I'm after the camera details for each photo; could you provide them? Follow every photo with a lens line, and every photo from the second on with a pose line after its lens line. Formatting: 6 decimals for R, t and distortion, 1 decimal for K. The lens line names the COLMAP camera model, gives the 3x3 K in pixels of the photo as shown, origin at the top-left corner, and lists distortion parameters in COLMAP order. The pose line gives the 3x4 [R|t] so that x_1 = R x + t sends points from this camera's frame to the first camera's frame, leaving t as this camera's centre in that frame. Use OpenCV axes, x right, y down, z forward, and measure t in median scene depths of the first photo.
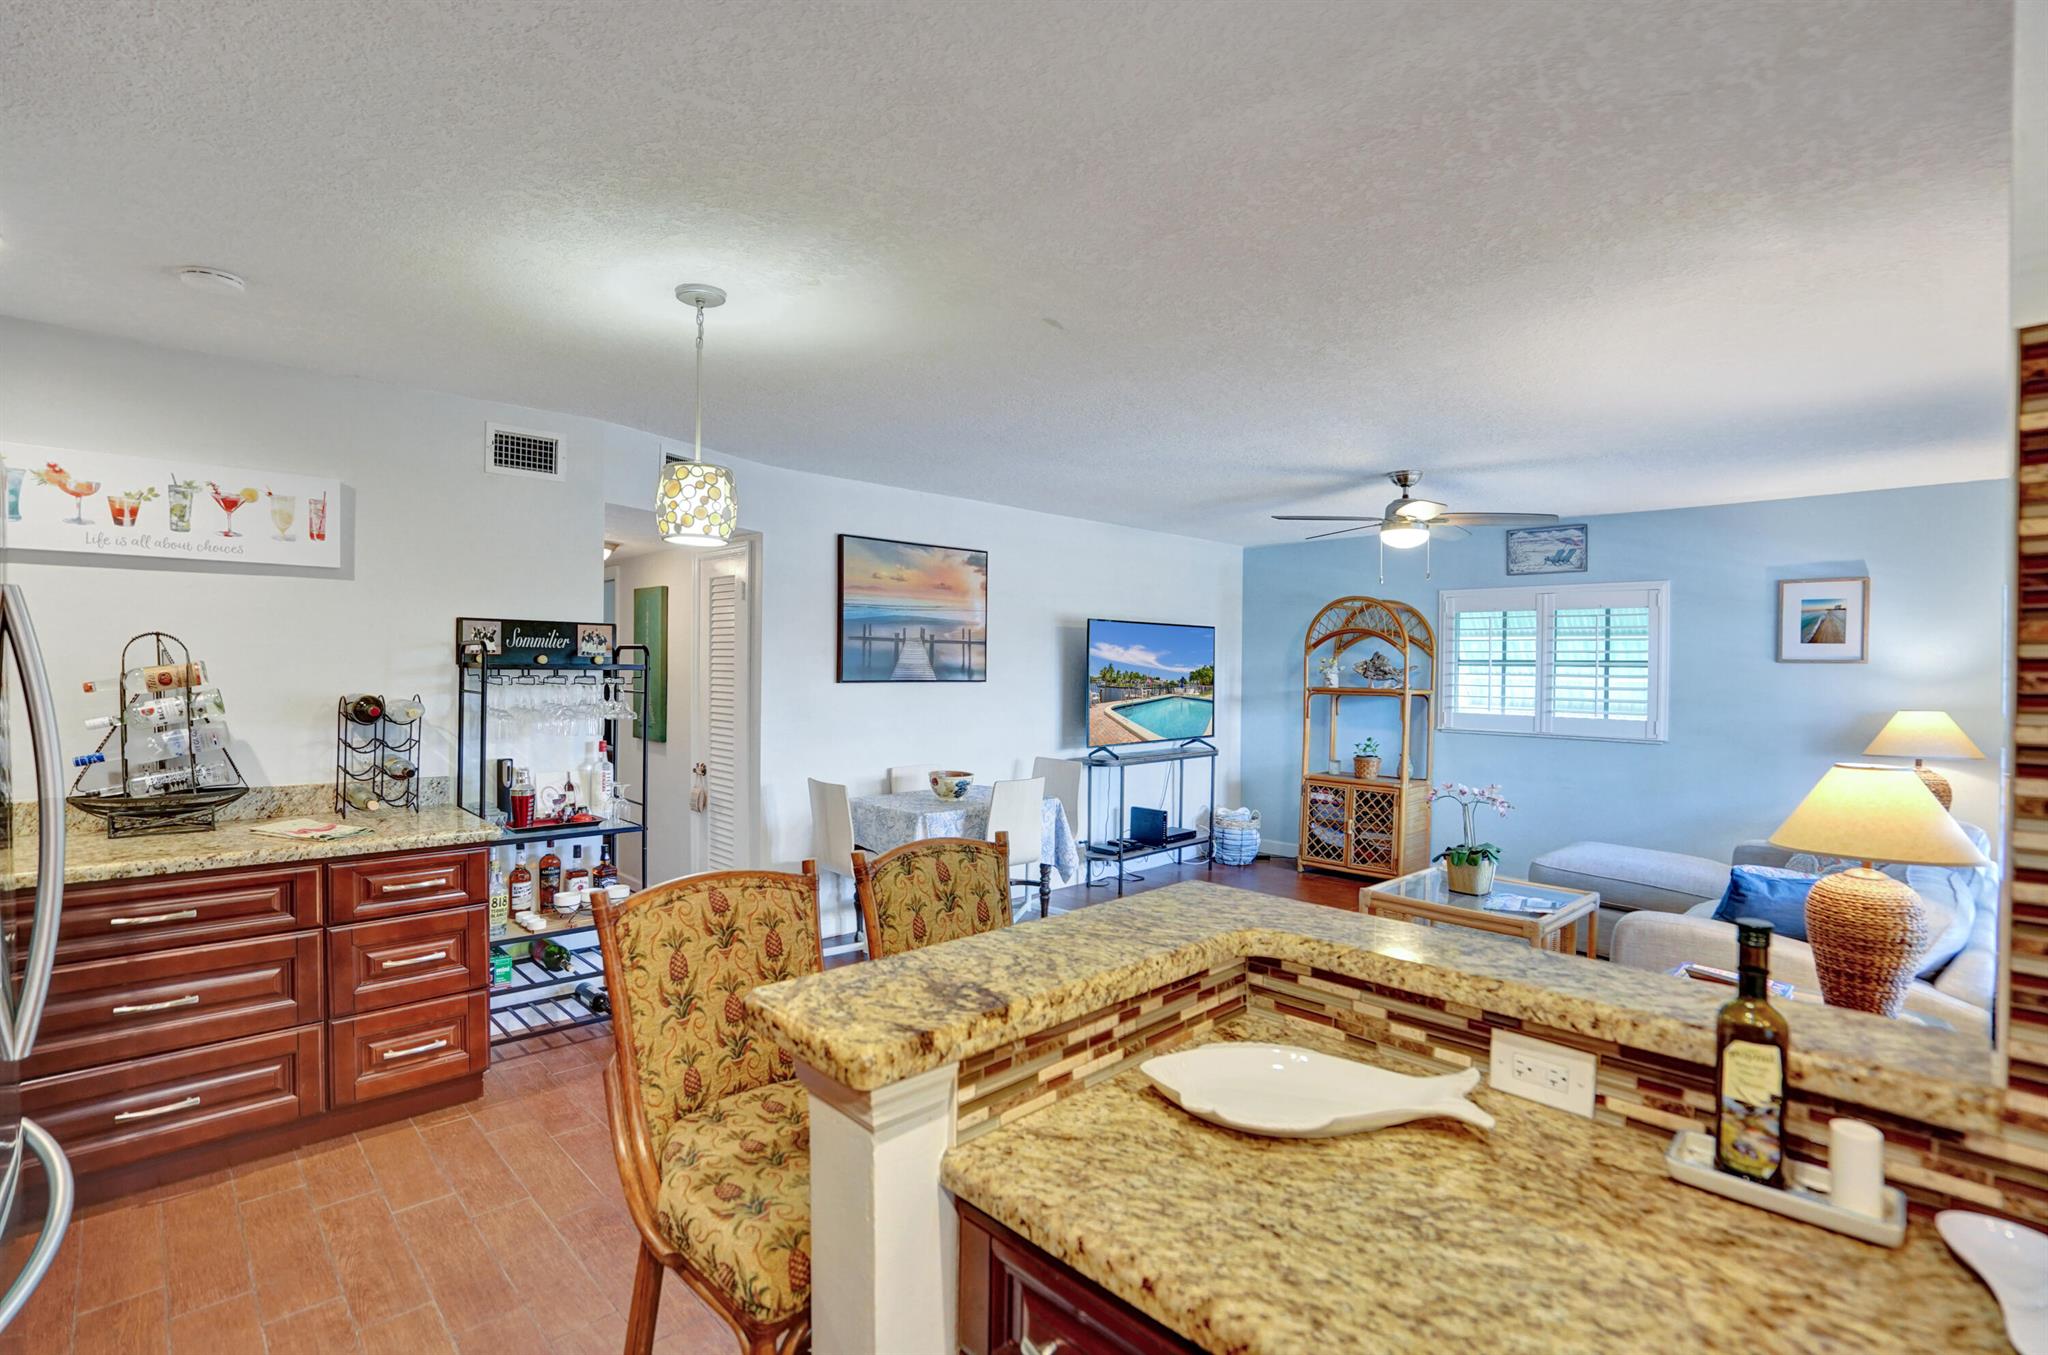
lens RADIAL K [[961.8, 0, 1026.4], [0, 961.8, 671.4], [0, 0, 1]] dist [-0.032312, 0.010766]
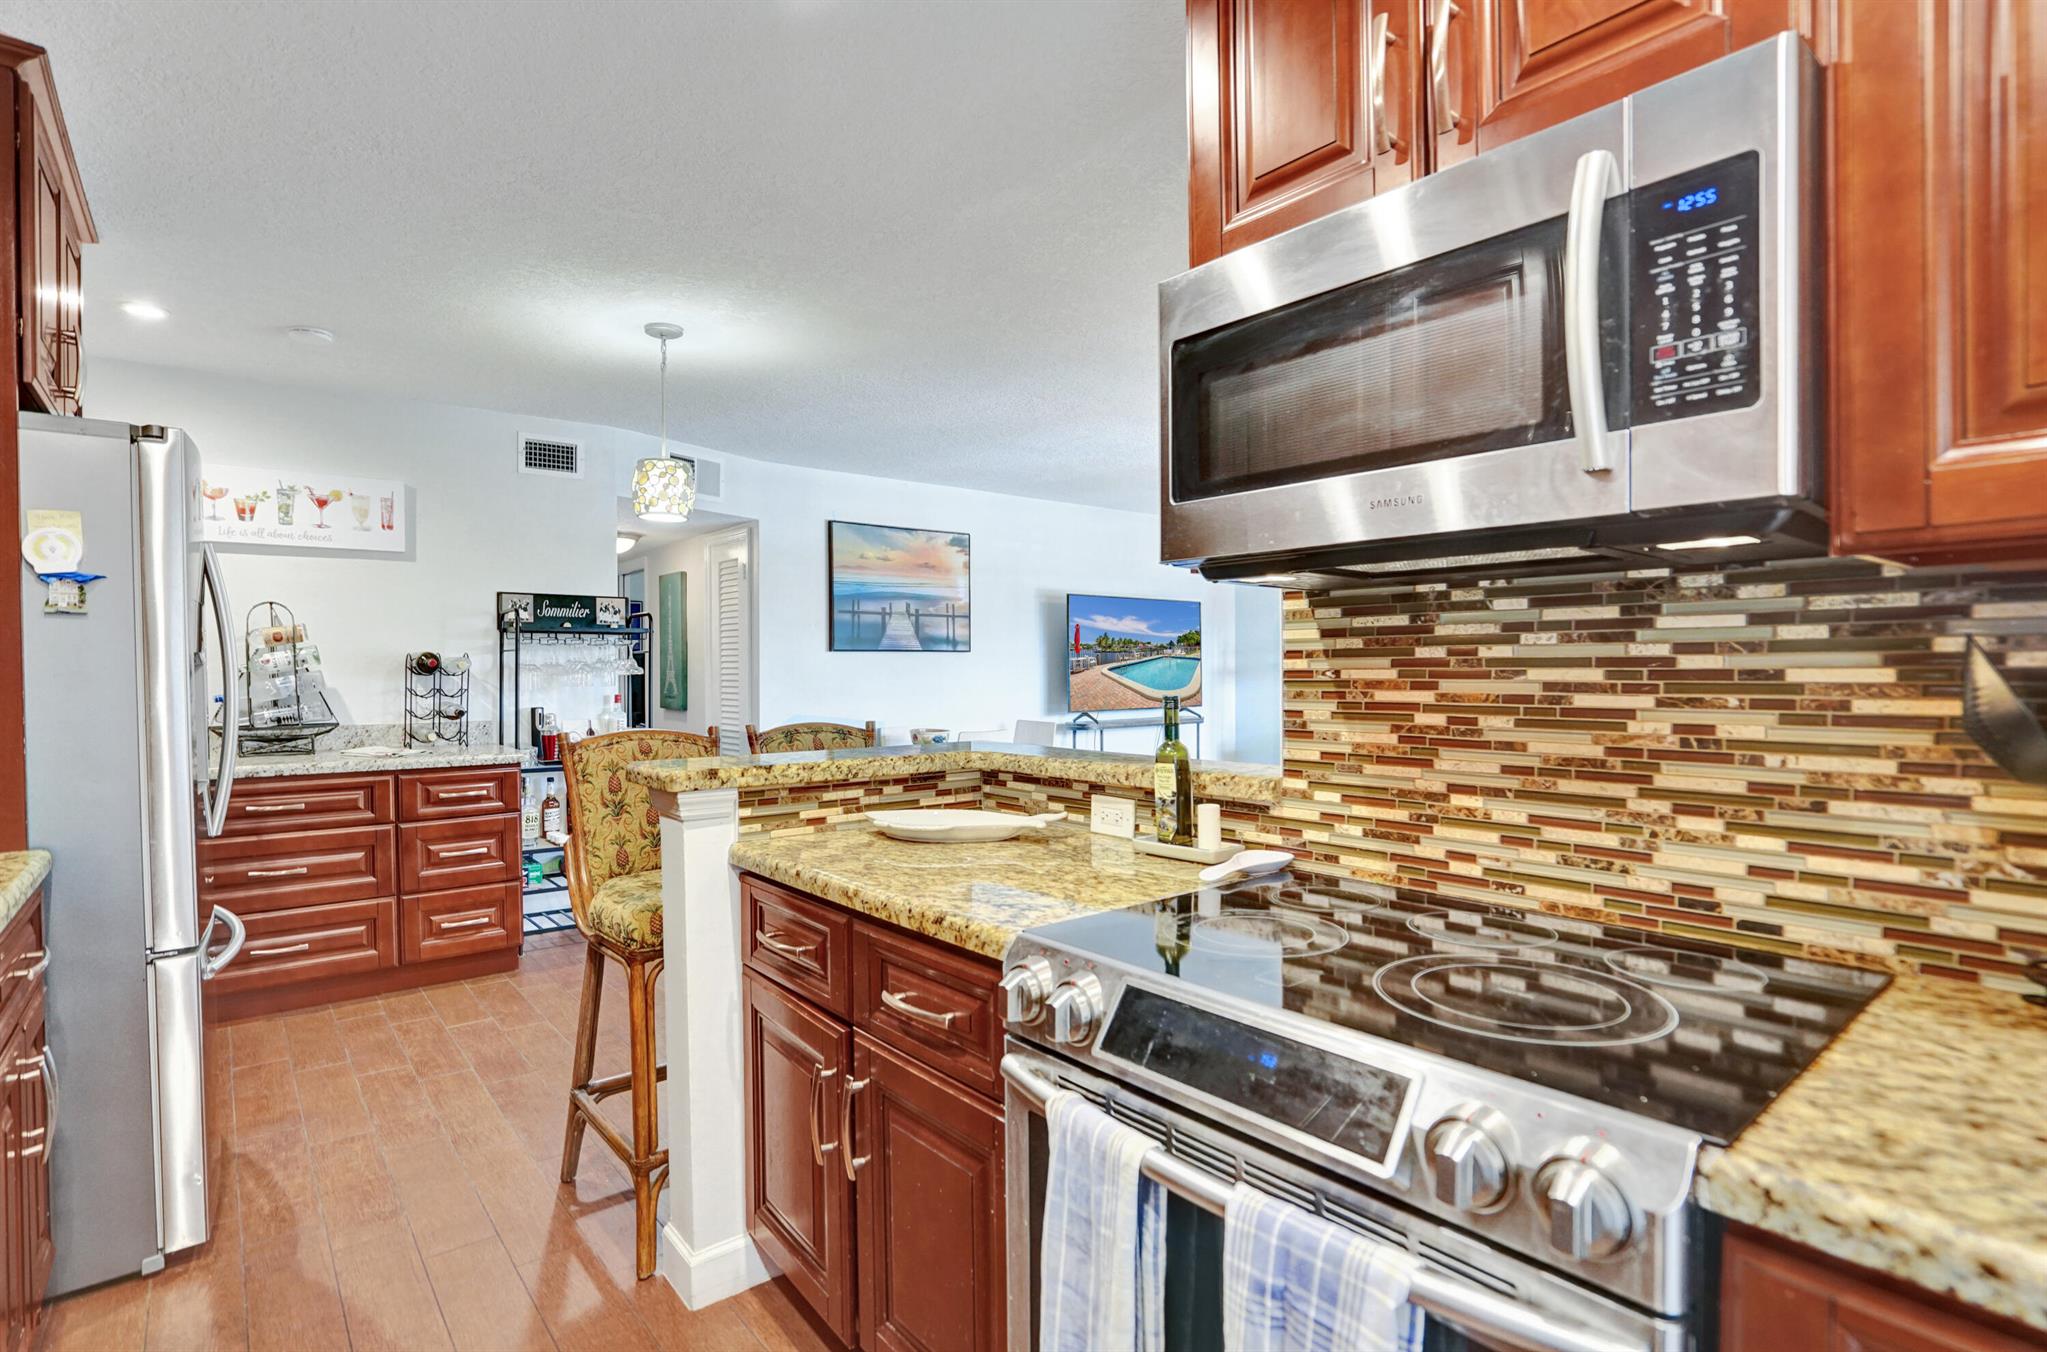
lens RADIAL K [[1042.3, 0, 1039.4], [0, 1042.3, 675.8], [0, 0, 1]] dist [-0.013866, 0.006804]
pose [[0.996311, -0.018562, -0.083783, 0.289038], [0.018246, 0.999823, -0.004546, 0.097219], [0.083853, 0.003001, 0.996474, -0.383249]]
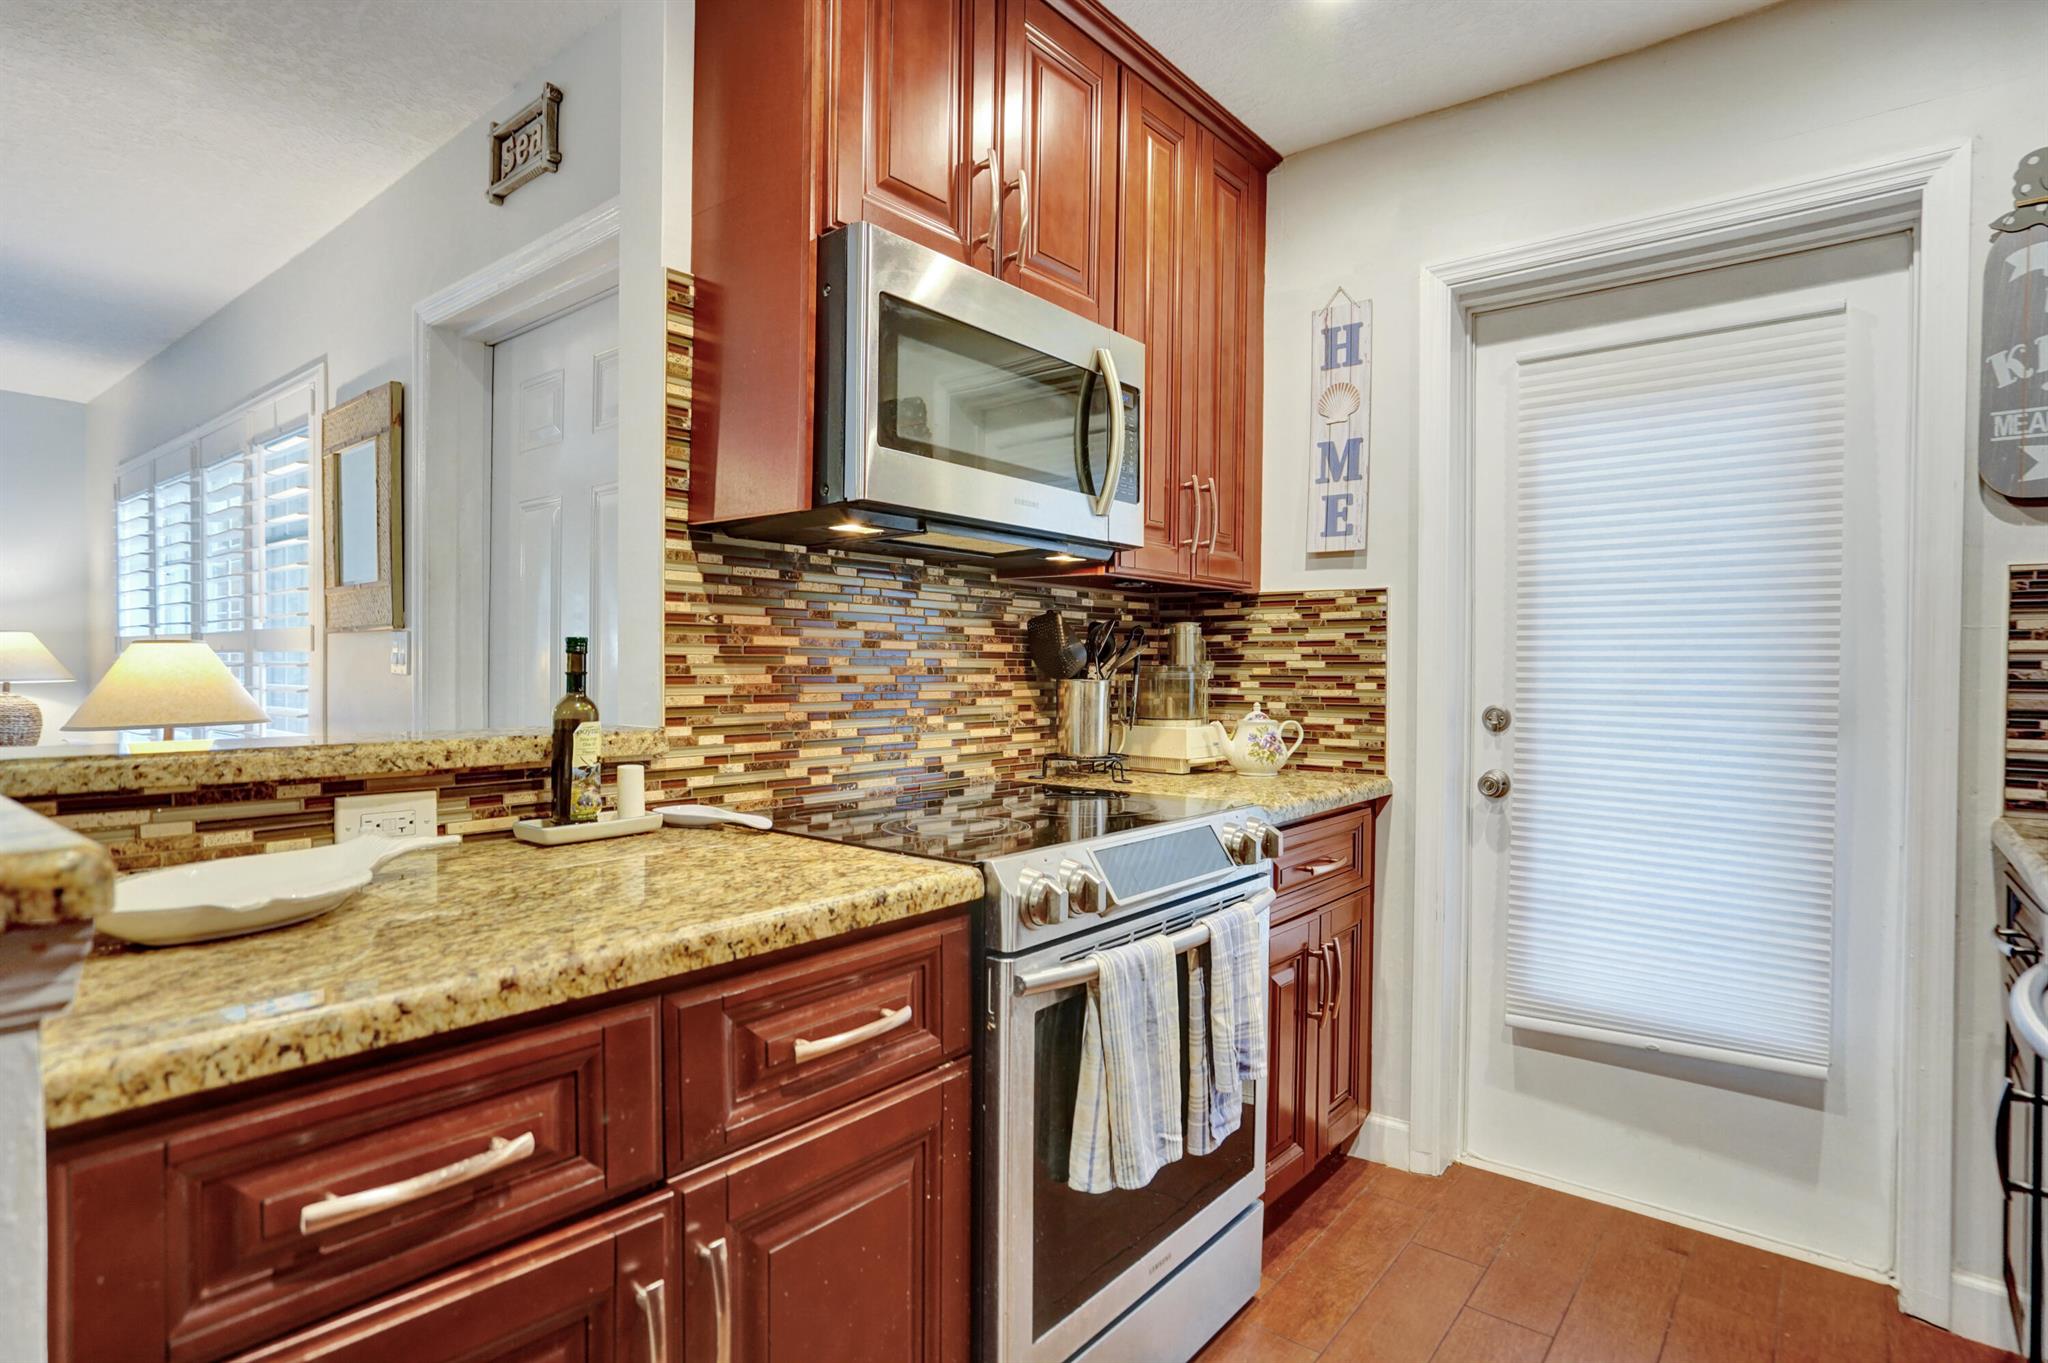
lens RADIAL K [[1062.9, 0, 1004.8], [0, 1062.9, 677.9], [0, 0, 1]] dist [-0.003354, 0.001658]
pose [[-0.112185, -0.020232, 0.993481, -0.338555], [0.007247, 0.999749, 0.021178, 0.123905], [-0.993661, 0.009576, -0.112011, 0.235815]]
